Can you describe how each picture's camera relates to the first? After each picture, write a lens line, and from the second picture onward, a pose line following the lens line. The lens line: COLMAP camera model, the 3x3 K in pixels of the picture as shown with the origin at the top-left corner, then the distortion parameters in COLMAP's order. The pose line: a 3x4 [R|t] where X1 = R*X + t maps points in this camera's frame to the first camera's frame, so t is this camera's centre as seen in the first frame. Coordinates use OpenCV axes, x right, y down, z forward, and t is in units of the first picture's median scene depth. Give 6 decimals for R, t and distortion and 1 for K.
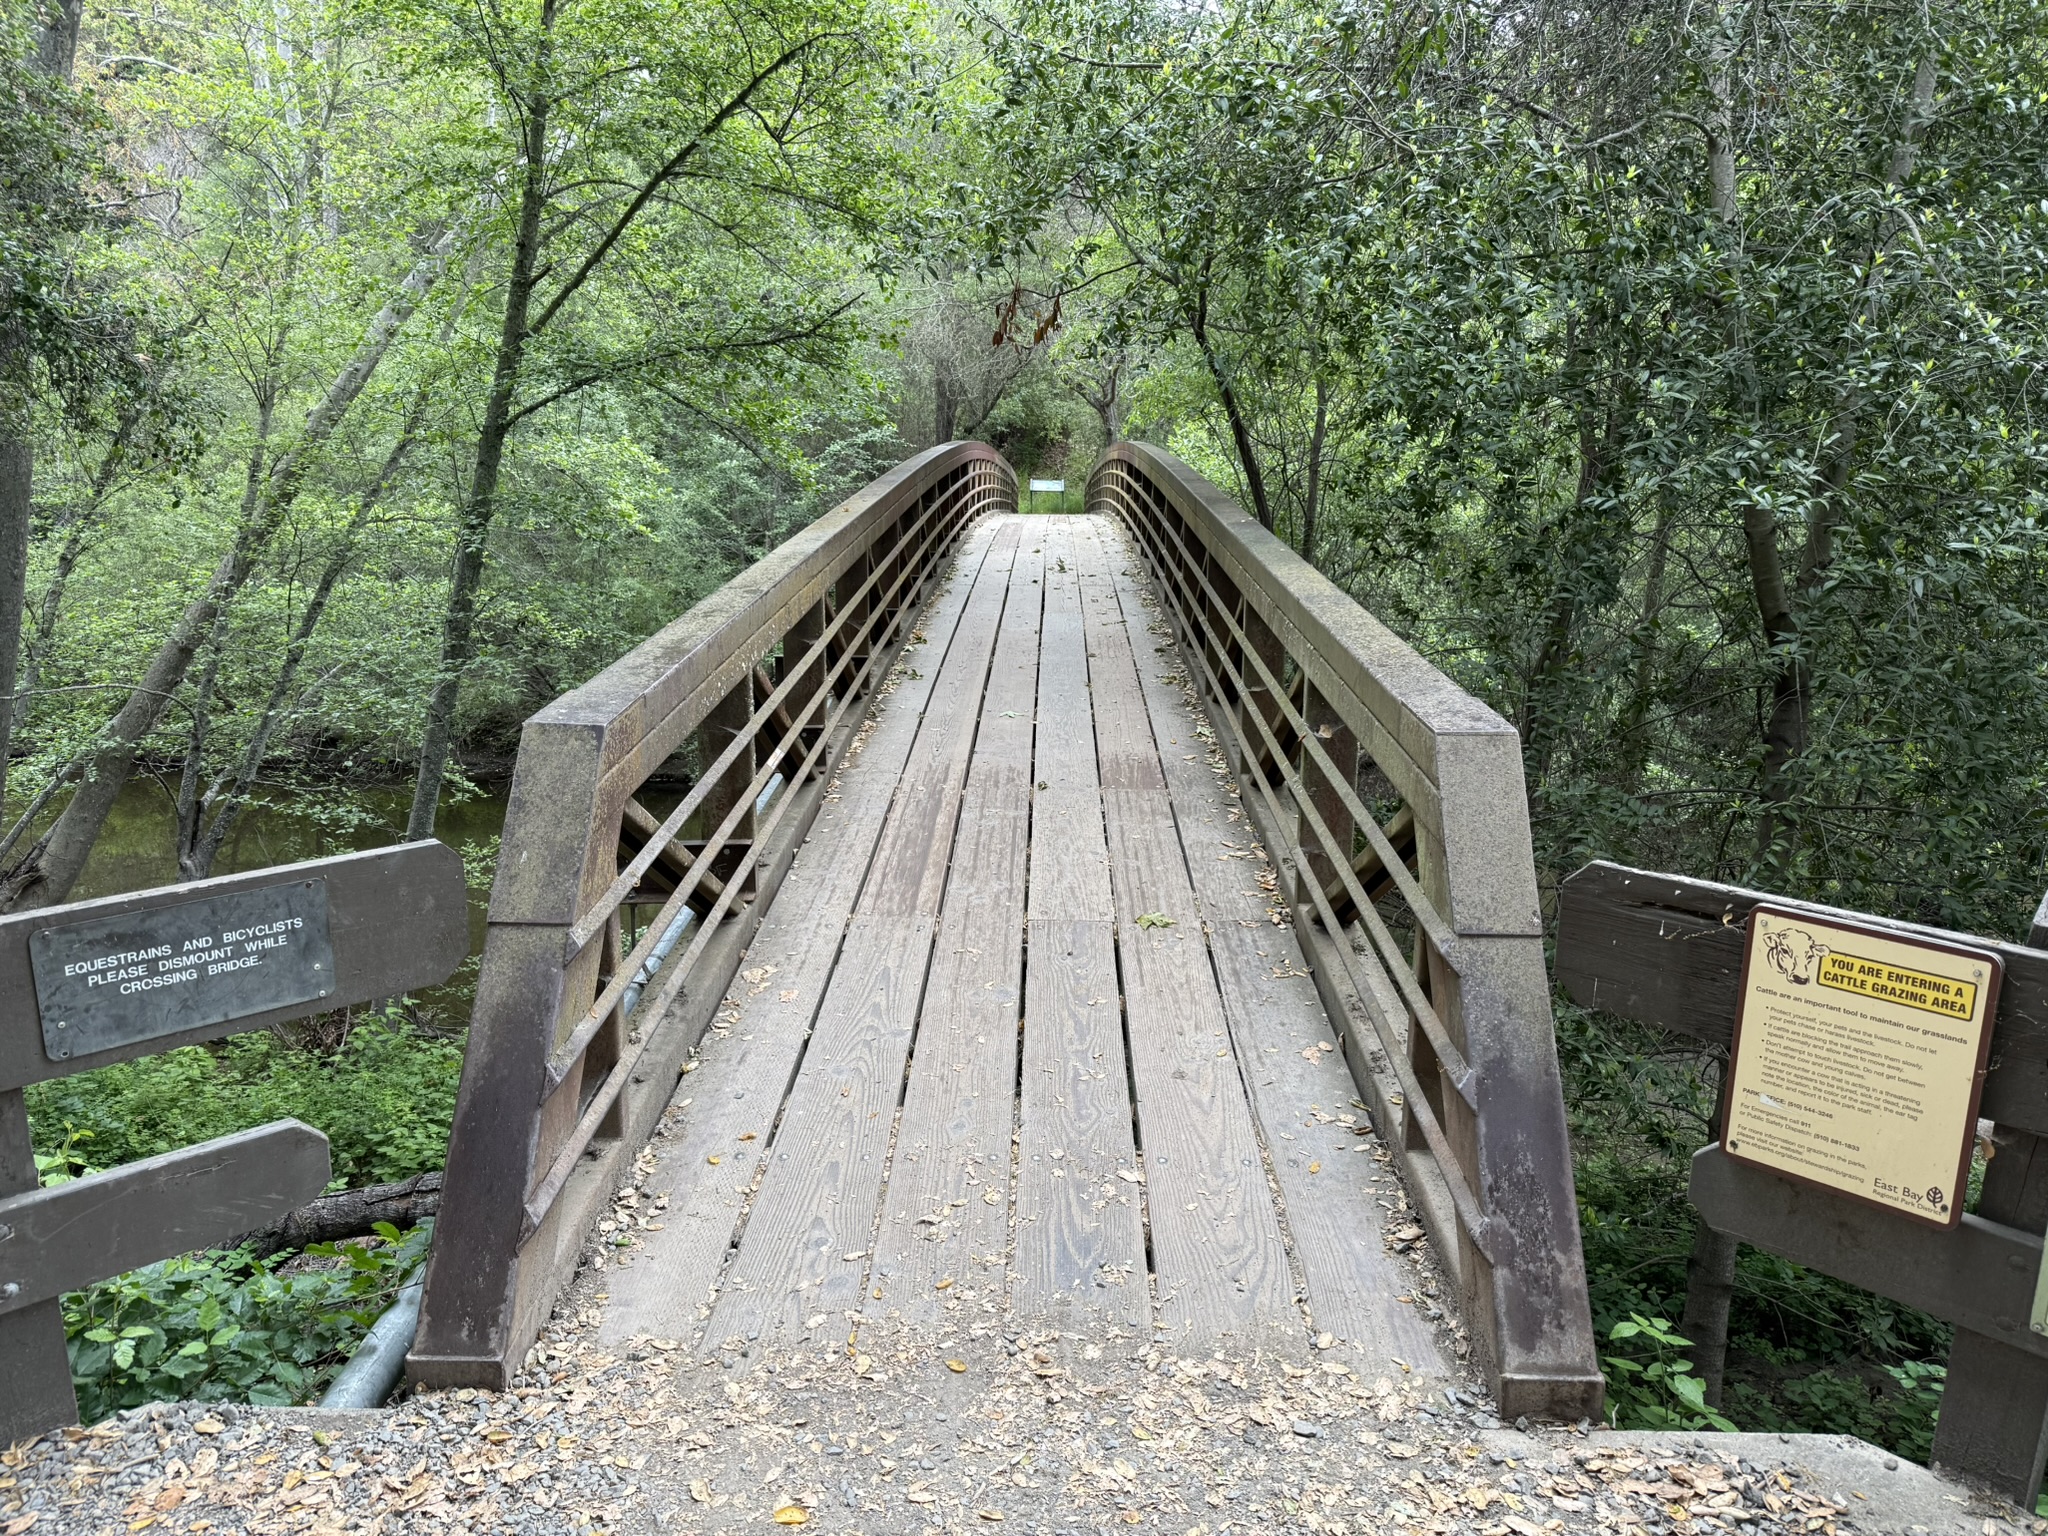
lens RADIAL K [[1509.4, 0, 1017.8], [0, 1509.4, 776.7], [0, 0, 1]] dist [0.064476, -0.055066]
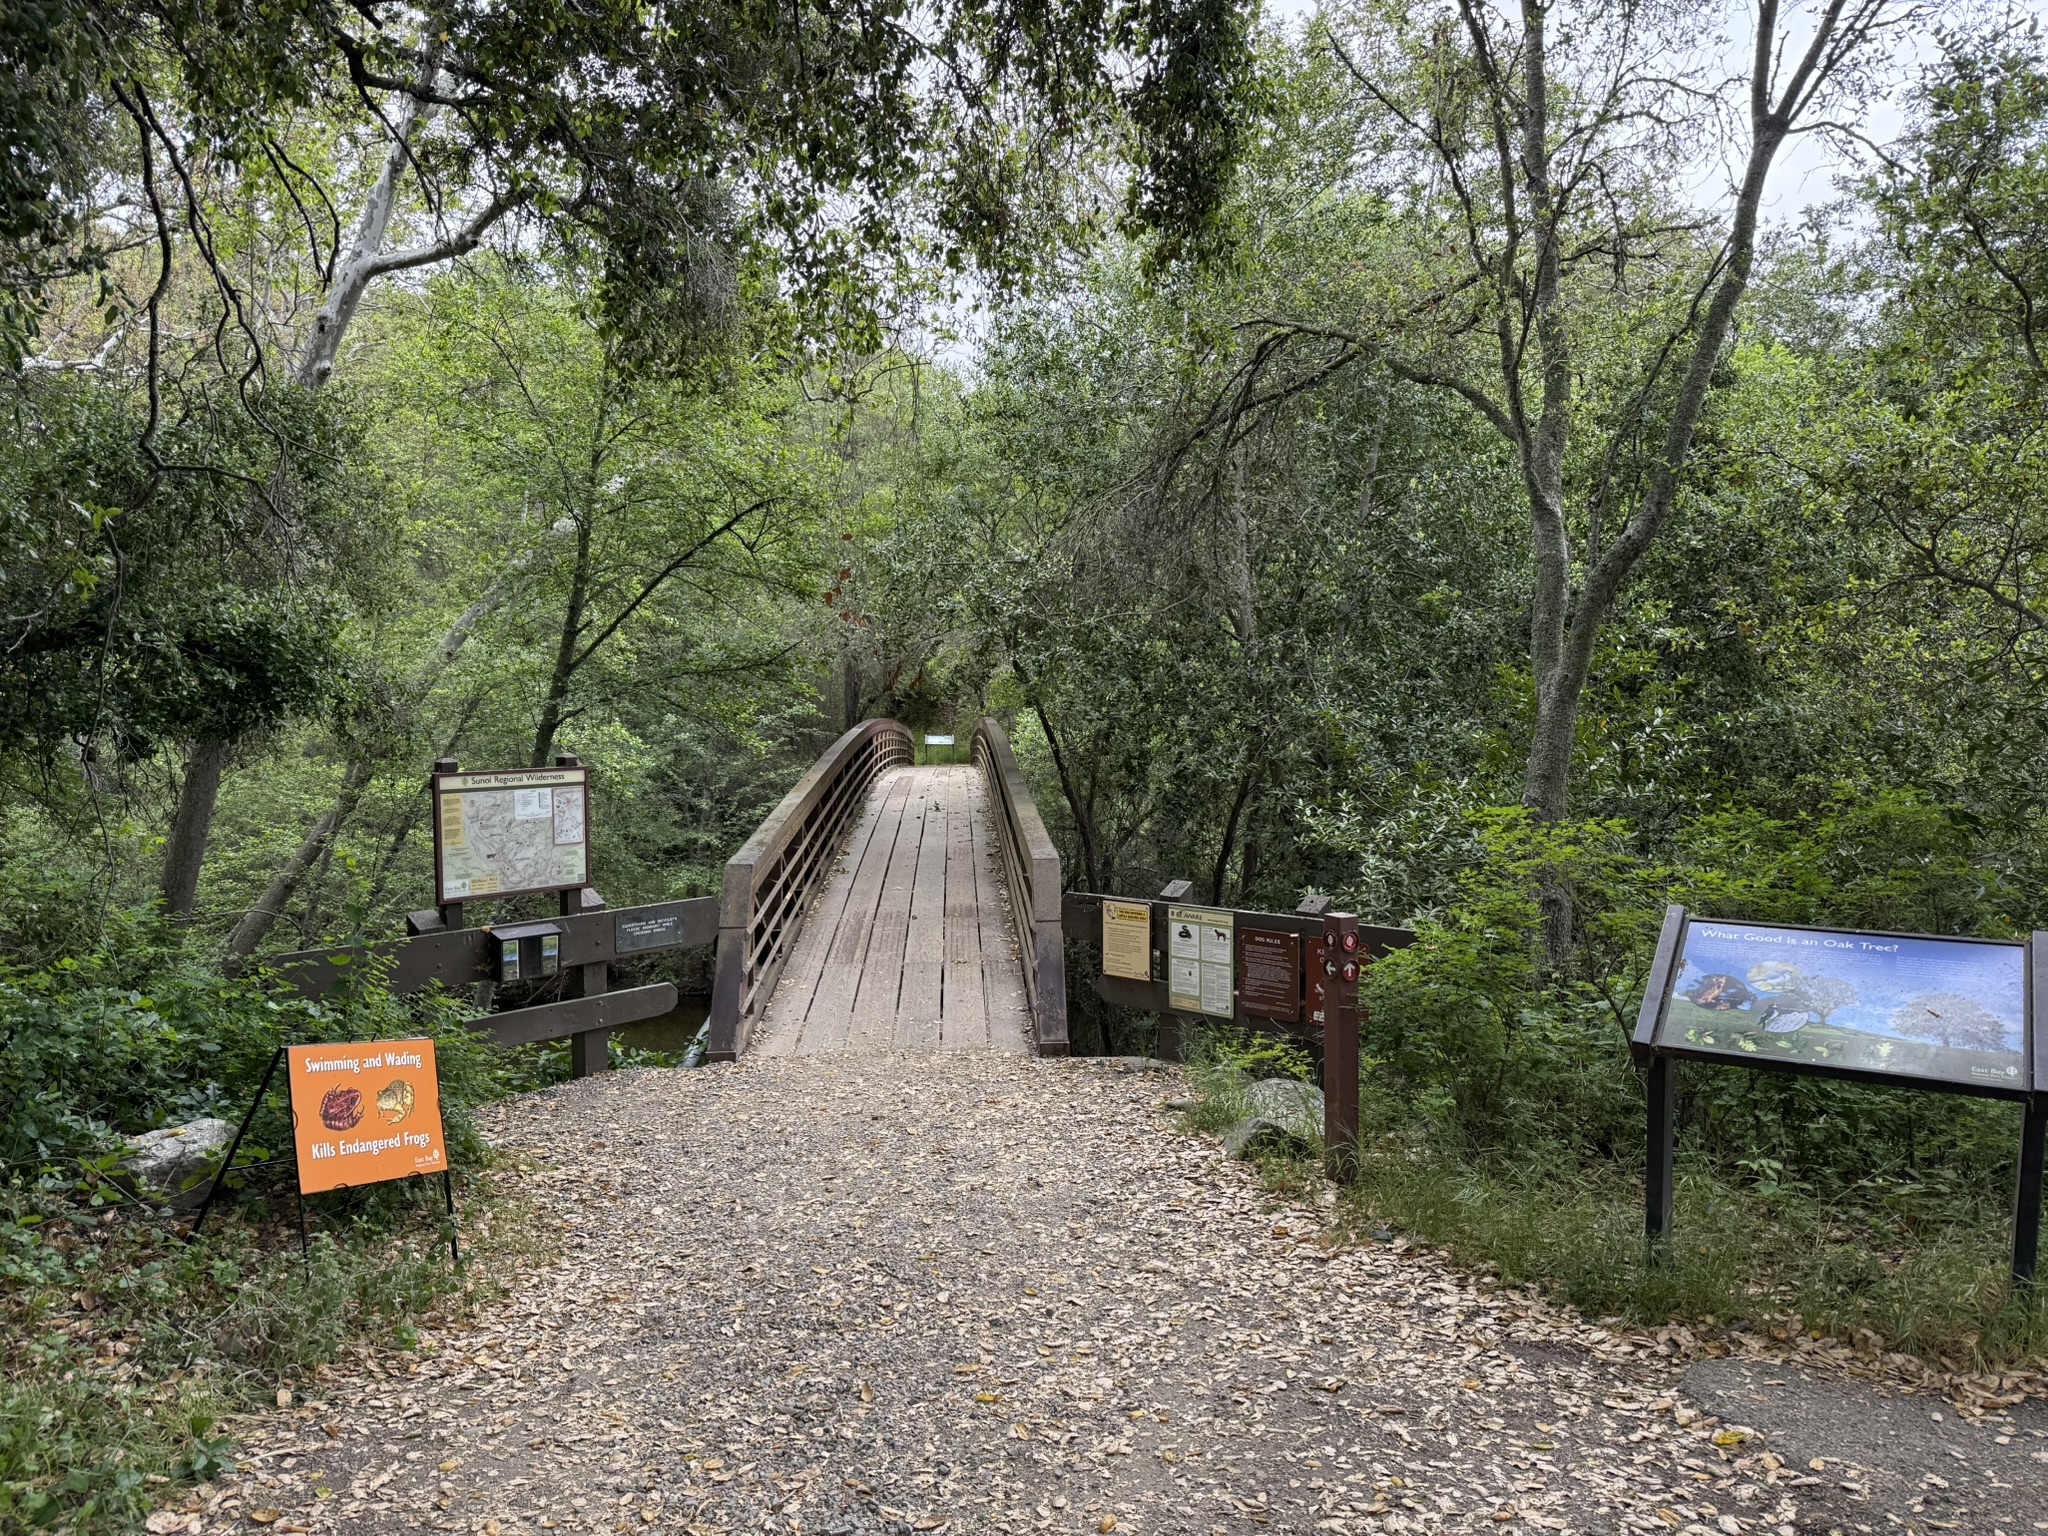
lens RADIAL K [[1509.4, 0, 1021.8], [0, 1509.4, 763.9], [0, 0, 1]] dist [0.064476, -0.055066]
pose [[0.997531, -0.022399, 0.066553, 0.014486], [0.033193, 0.985602, -0.165794, 0.068762], [-0.061881, 0.167594, 0.983912, -0.482207]]
